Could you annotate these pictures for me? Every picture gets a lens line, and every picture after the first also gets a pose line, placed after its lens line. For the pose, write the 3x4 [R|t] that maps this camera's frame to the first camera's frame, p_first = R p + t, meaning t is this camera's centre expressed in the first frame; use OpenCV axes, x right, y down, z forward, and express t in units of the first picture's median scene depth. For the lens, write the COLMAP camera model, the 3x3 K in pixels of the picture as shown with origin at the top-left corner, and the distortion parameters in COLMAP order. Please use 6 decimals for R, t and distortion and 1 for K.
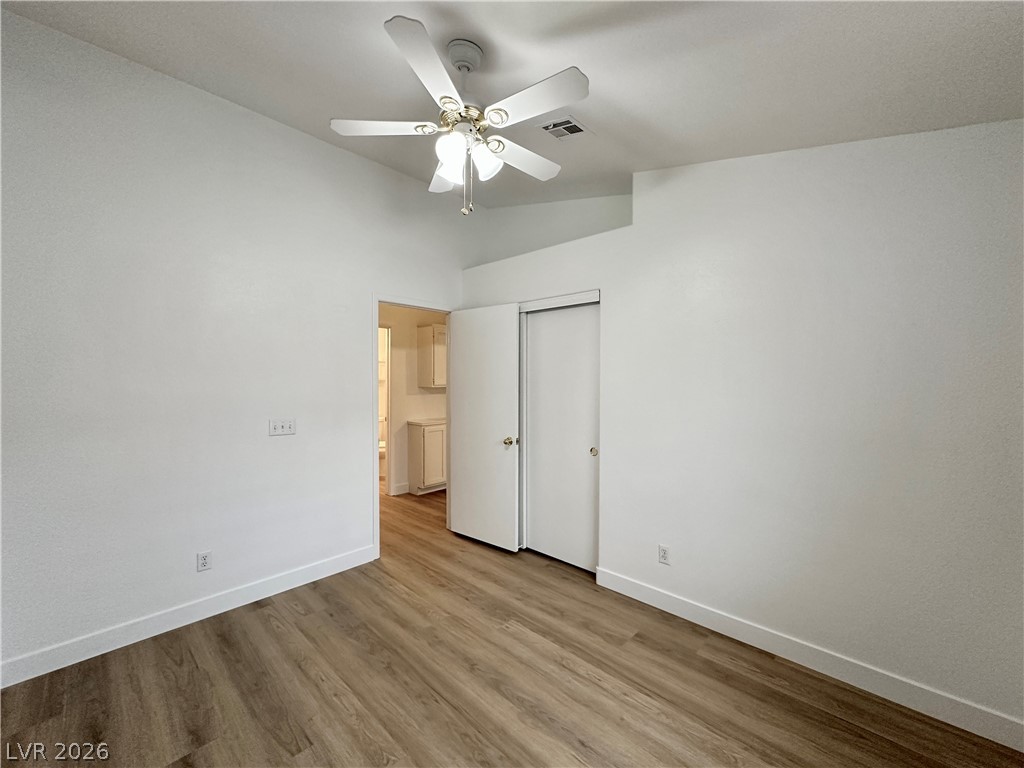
lens RADIAL K [[408.6, 0, 515.6], [0, 408.6, 383.5], [0, 0, 1]] dist [-0.000835, -0.000117]
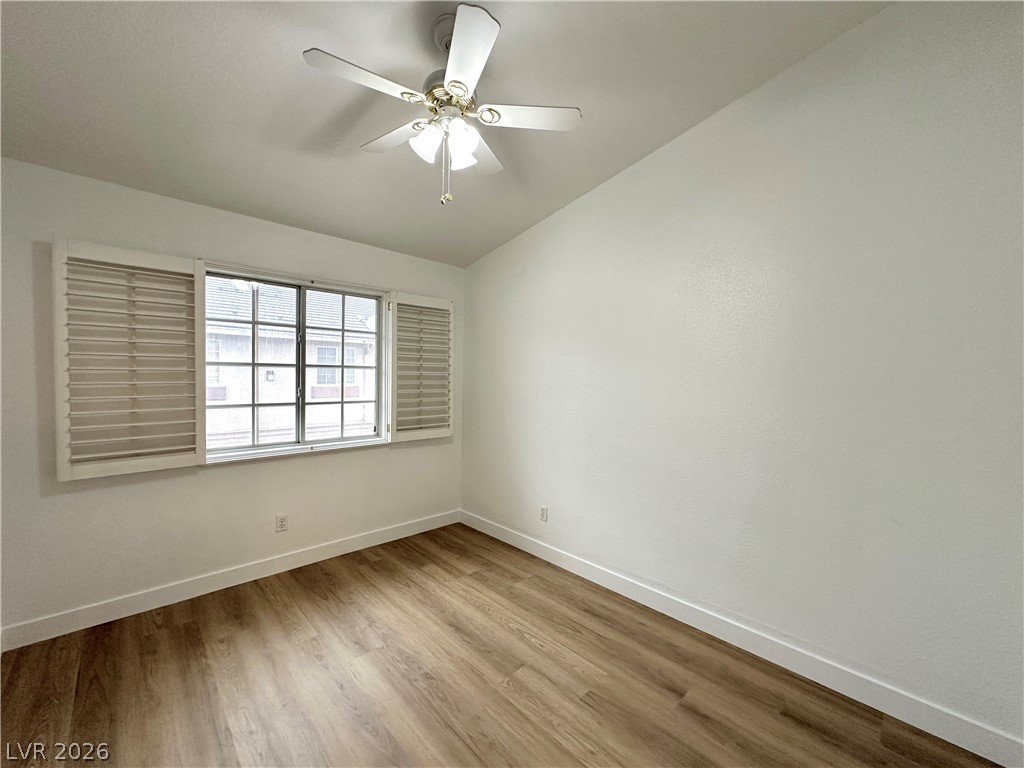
lens RADIAL K [[408.6, 0, 515.6], [0, 408.6, 383.5], [0, 0, 1]] dist [-0.000835, -0.000117]
pose [[-0.998848, -0.020351, 0.043446, -0.341211], [-0.018686, 0.999088, 0.038400, -0.013828], [-0.044187, 0.037544, -0.998318, 2.008058]]
